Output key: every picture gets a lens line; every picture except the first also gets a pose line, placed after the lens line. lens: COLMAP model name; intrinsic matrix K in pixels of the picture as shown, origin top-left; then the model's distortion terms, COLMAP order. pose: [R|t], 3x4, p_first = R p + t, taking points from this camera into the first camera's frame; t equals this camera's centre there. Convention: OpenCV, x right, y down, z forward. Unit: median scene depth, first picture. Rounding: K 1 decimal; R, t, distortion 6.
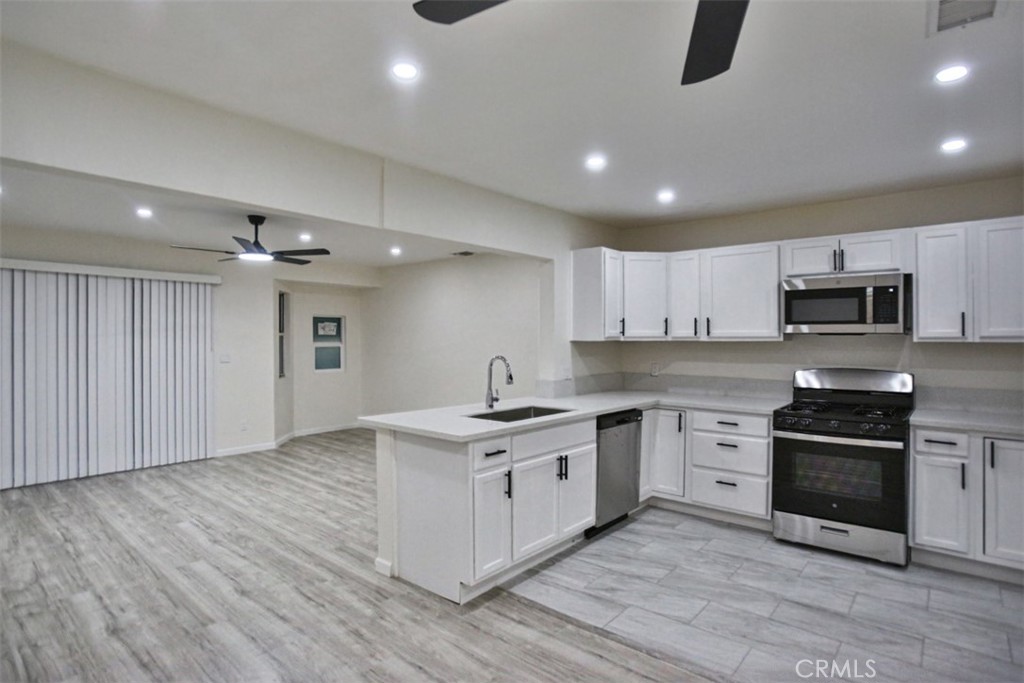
lens RADIAL K [[525.4, 0, 503.4], [0, 525.4, 332.3], [0, 0, 1]] dist [-0.066903, 0.026005]
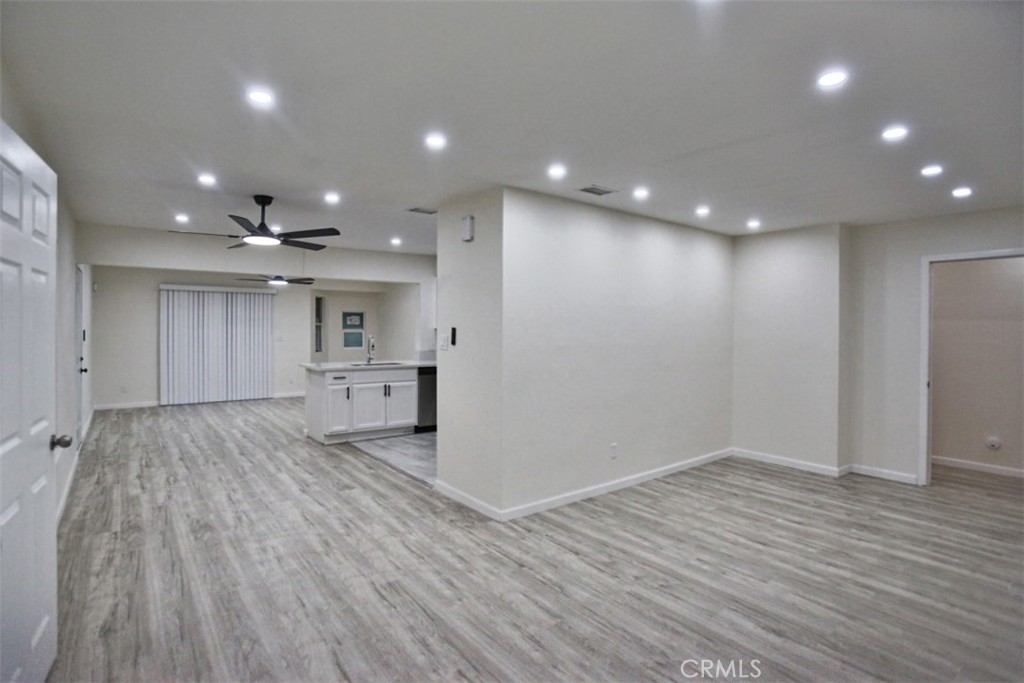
lens RADIAL K [[525.4, 0, 517.2], [0, 525.4, 359.1], [0, 0, 1]] dist [-0.066903, 0.026005]
pose [[0.979577, 0.015870, -0.200443, 0.886463], [-0.001510, 0.997433, 0.071591, -0.008007], [0.201065, -0.069826, 0.977086, -0.771972]]
